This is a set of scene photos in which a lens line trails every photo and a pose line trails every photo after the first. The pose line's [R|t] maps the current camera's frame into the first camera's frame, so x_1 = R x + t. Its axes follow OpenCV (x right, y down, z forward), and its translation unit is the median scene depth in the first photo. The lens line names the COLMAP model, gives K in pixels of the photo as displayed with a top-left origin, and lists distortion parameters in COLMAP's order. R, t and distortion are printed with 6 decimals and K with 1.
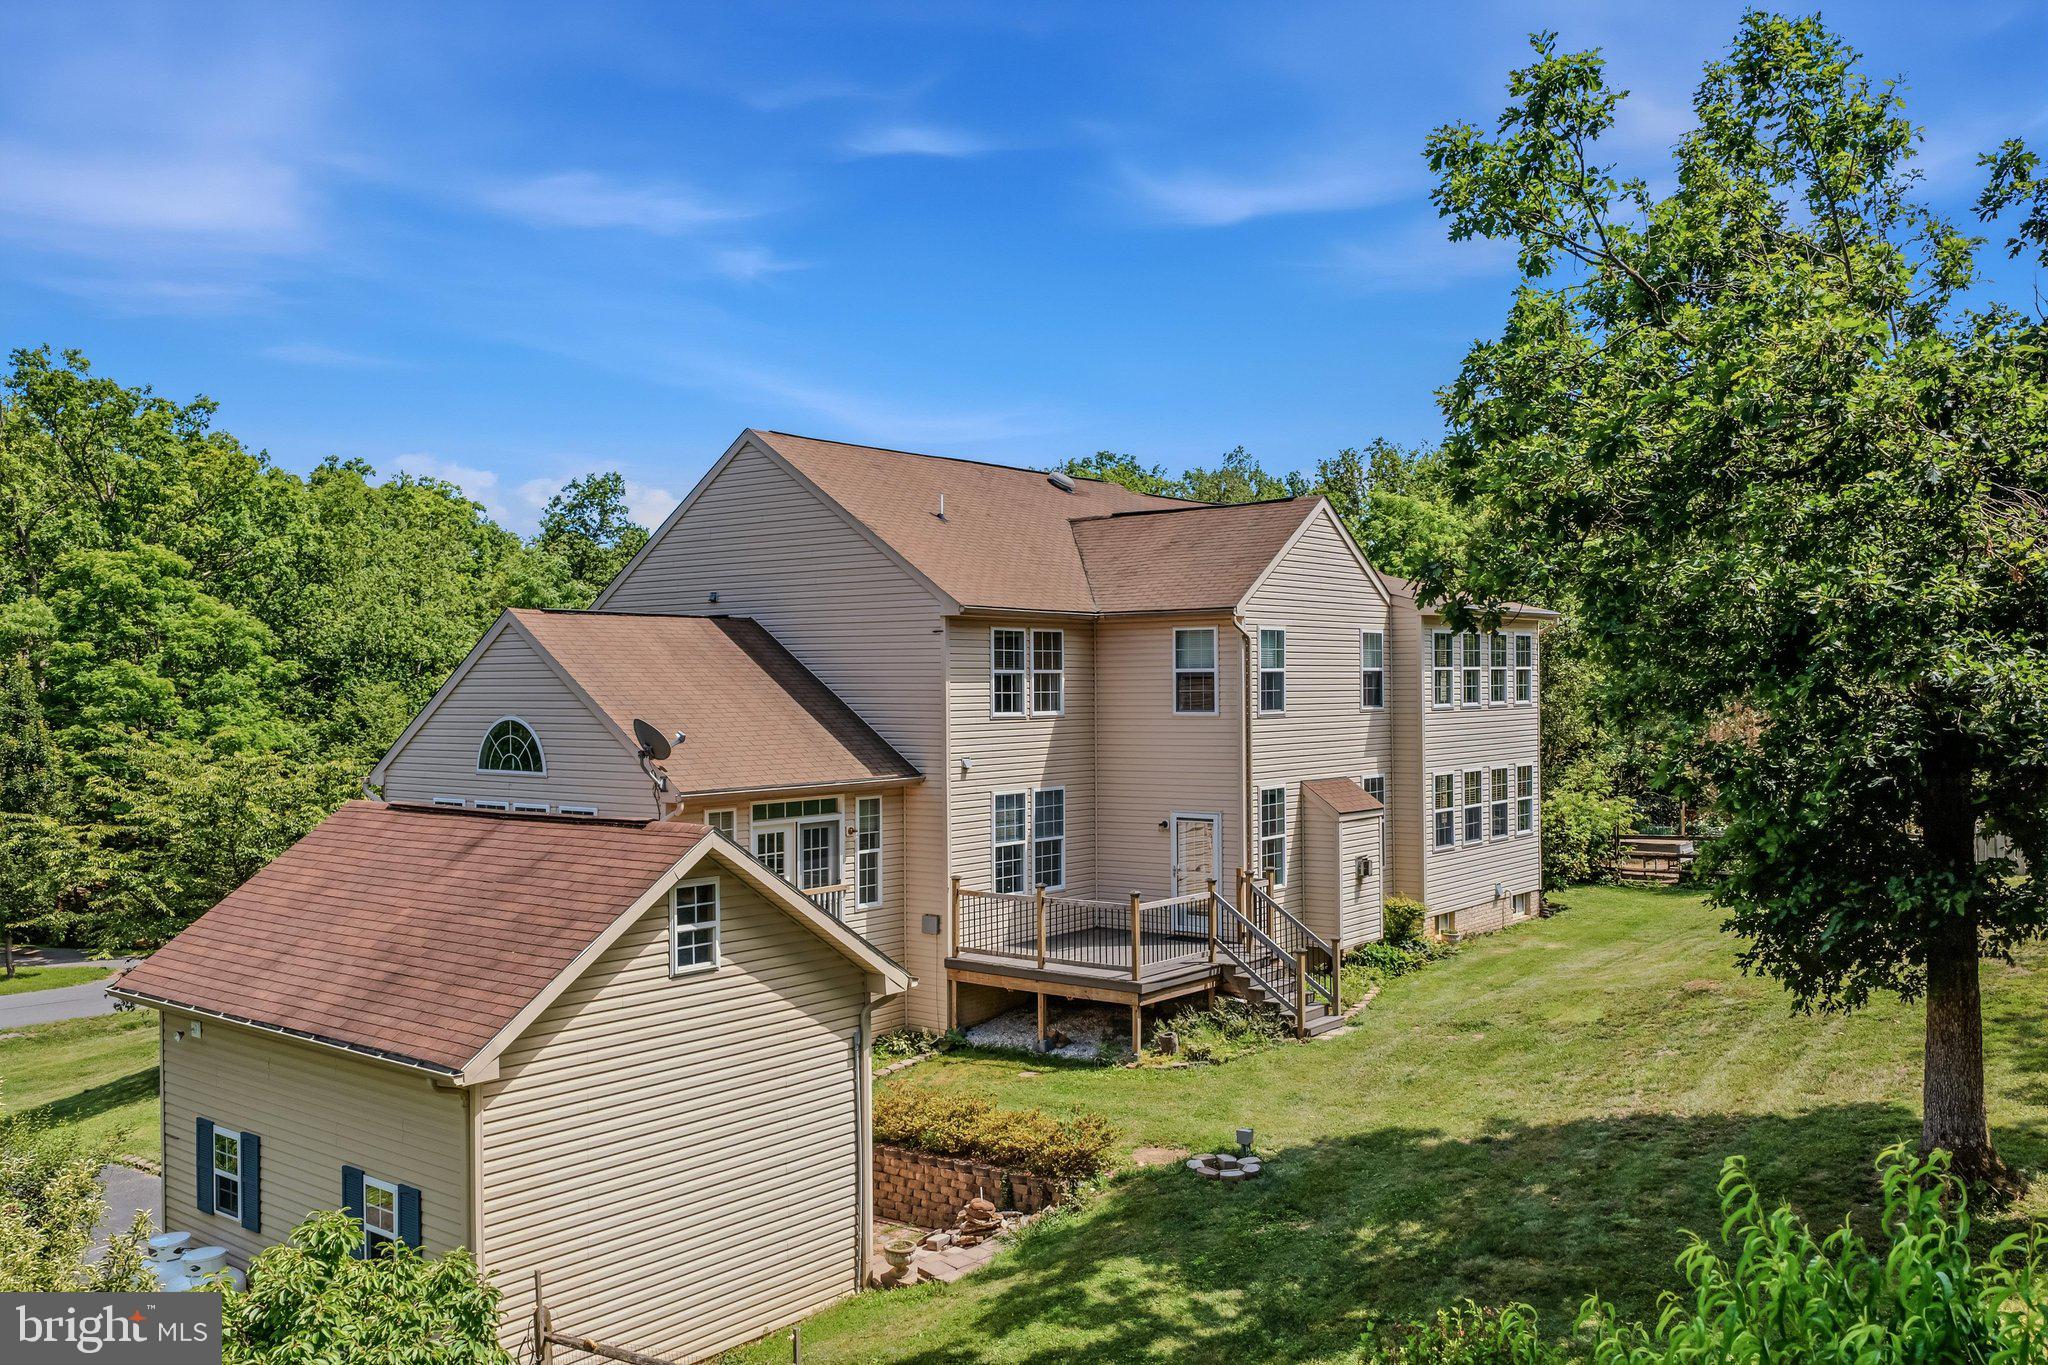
lens RADIAL K [[1696.6, 0, 1028.3], [0, 1696.6, 685.0], [0, 0, 1]] dist [0.025418, -0.055472]
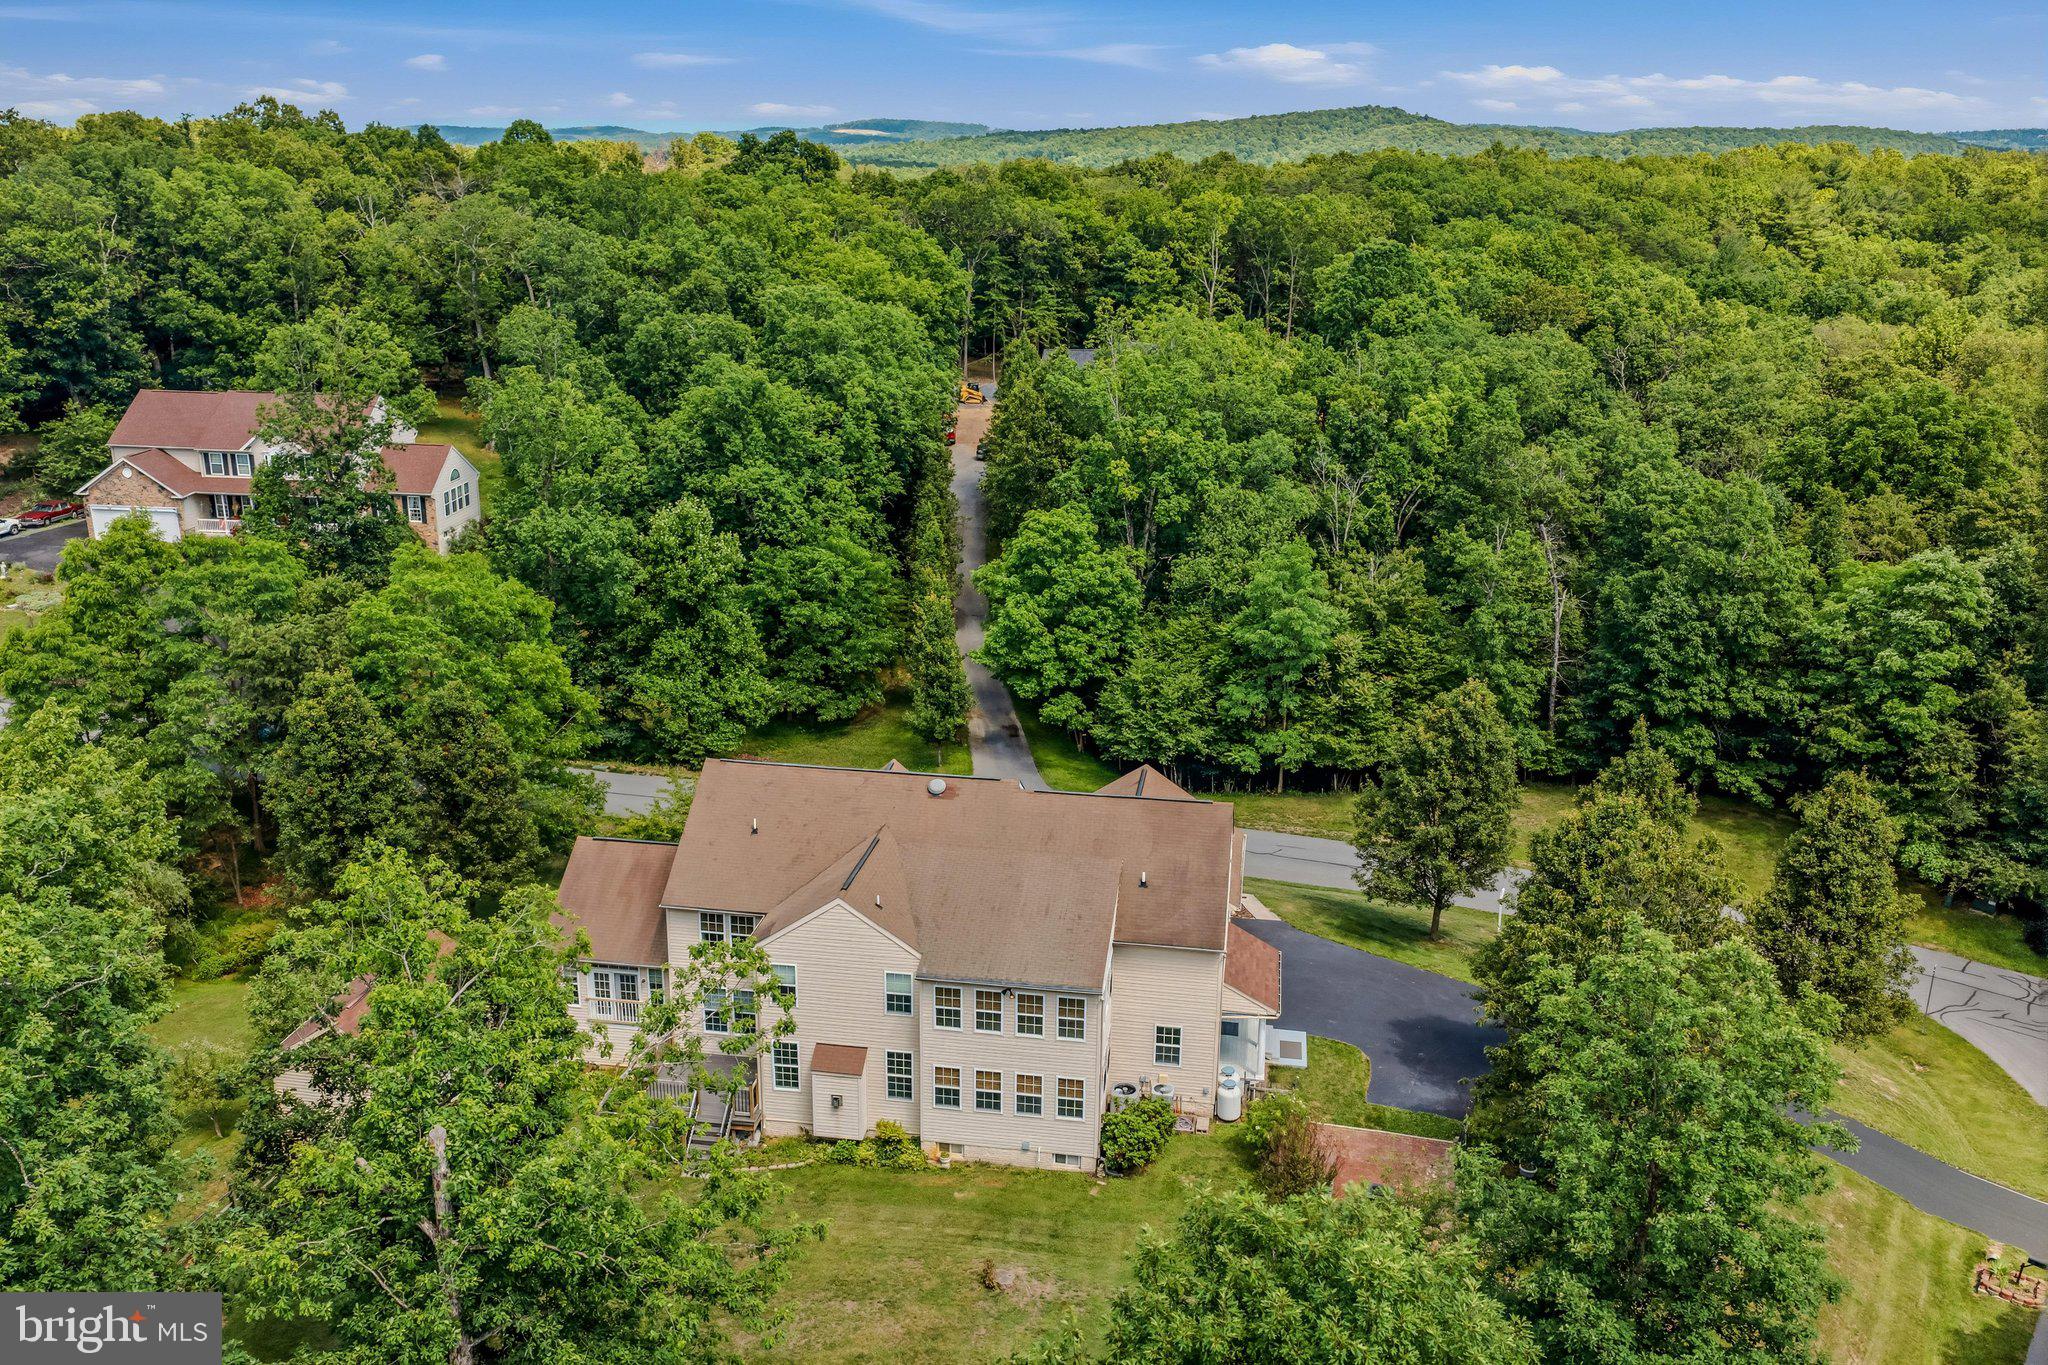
lens RADIAL K [[1699.2, 0, 1027.7], [0, 1699.2, 677.1], [0, 0, 1]] dist [0.016450, -0.030681]
pose [[0.494719, 0.259467, -0.829415, 1.731791], [-0.025085, 0.958256, 0.284809, -0.863997], [0.868691, -0.120095, 0.480576, 0.390130]]
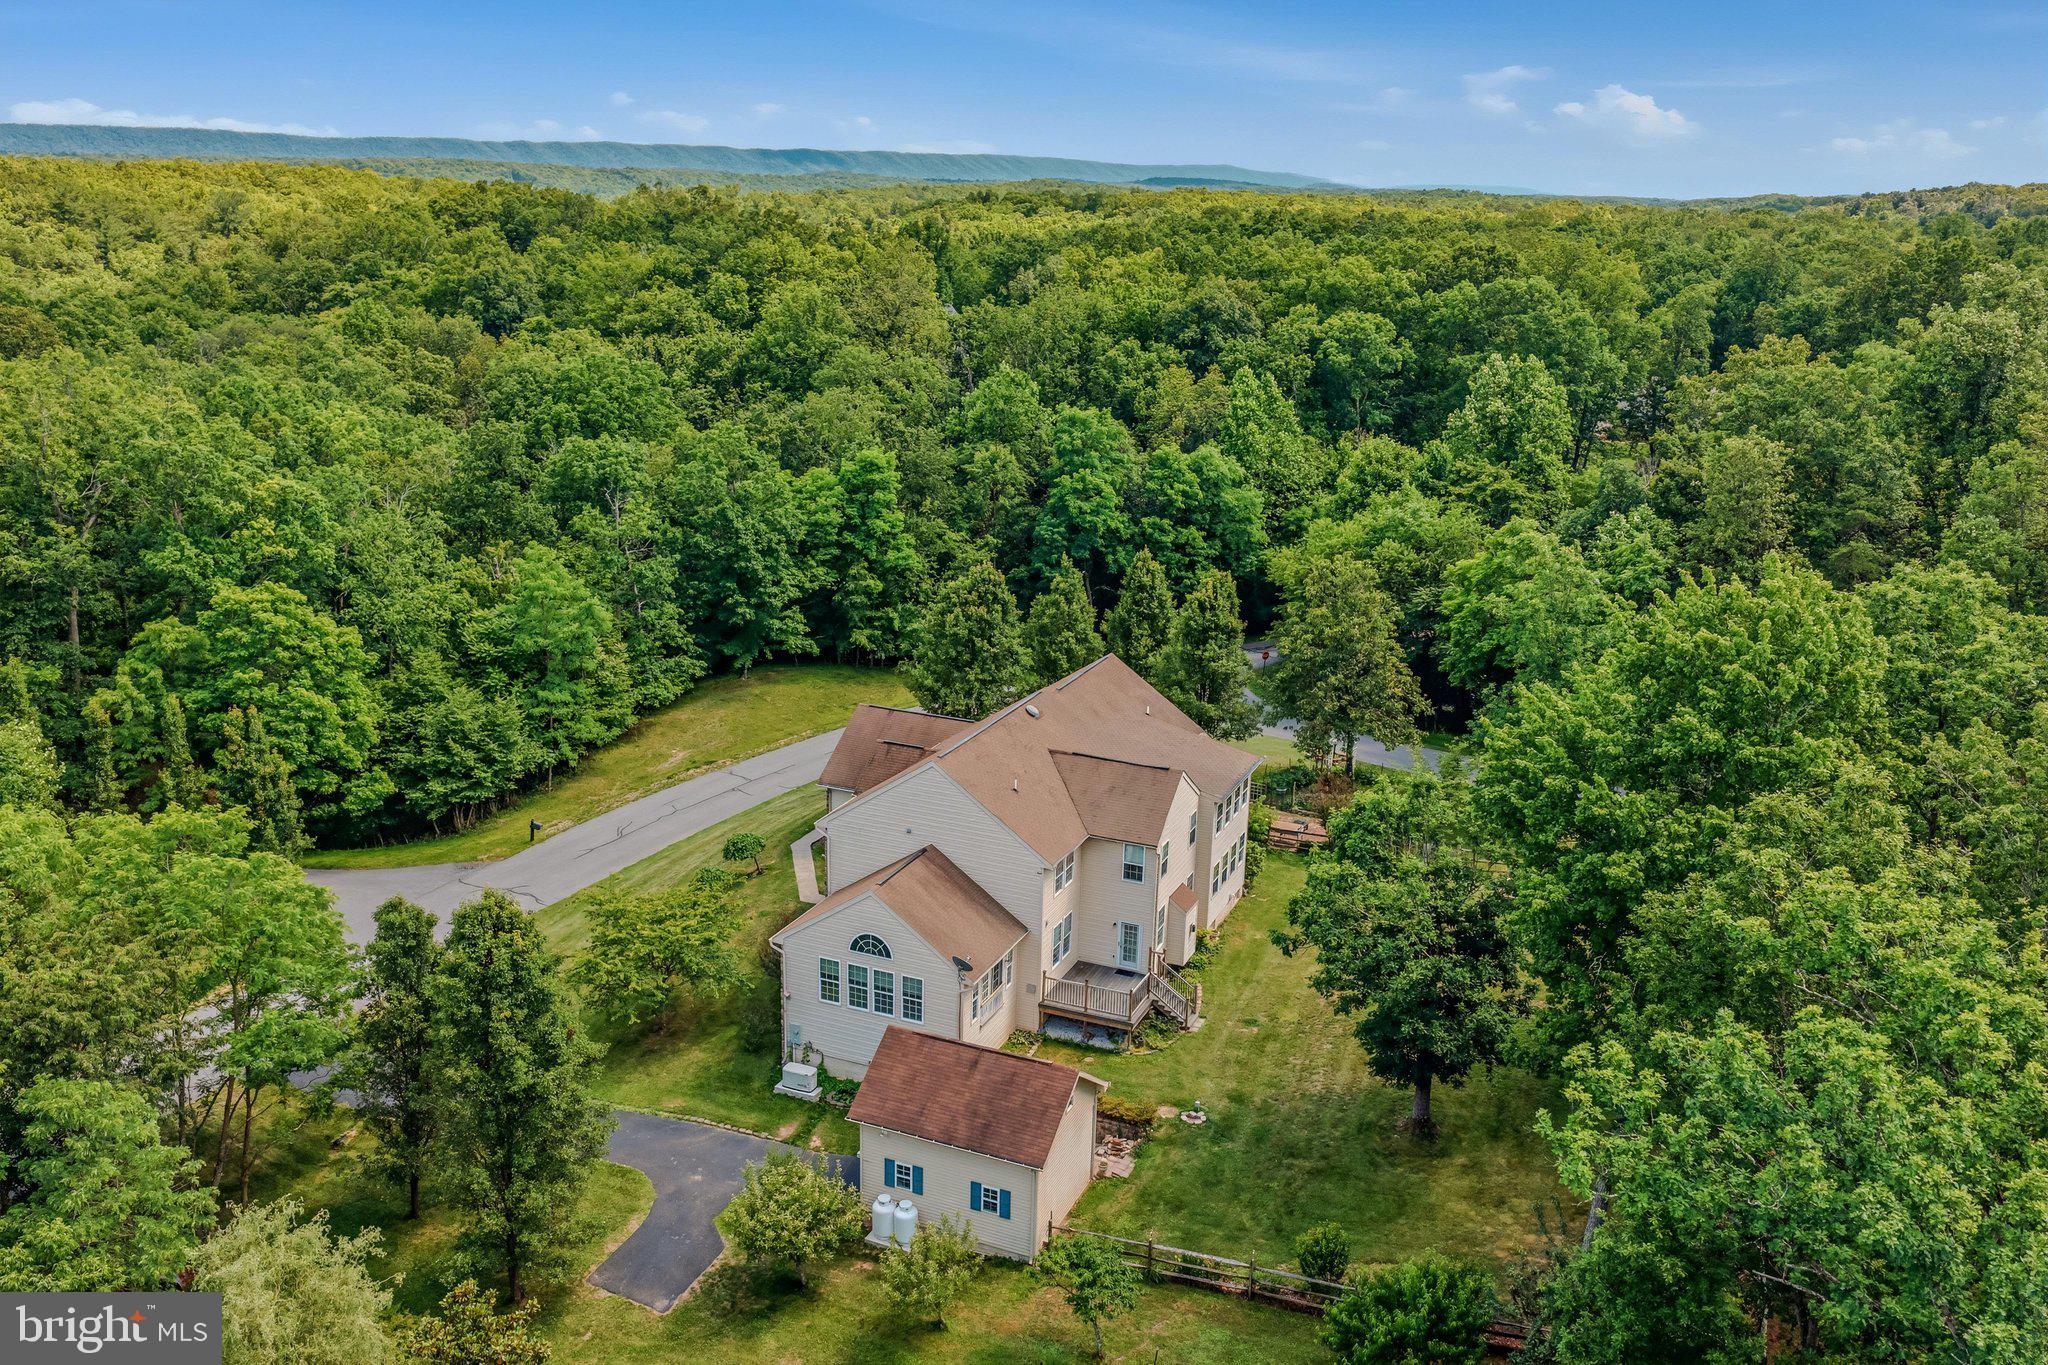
lens RADIAL K [[1699.2, 0, 1027.7], [0, 1699.2, 677.1], [0, 0, 1]] dist [0.016450, -0.030681]
pose [[0.961622, -0.043831, 0.270855, -0.639989], [-0.034340, 0.960170, 0.277298, -0.869622], [-0.272221, -0.275957, 0.921815, -0.987802]]
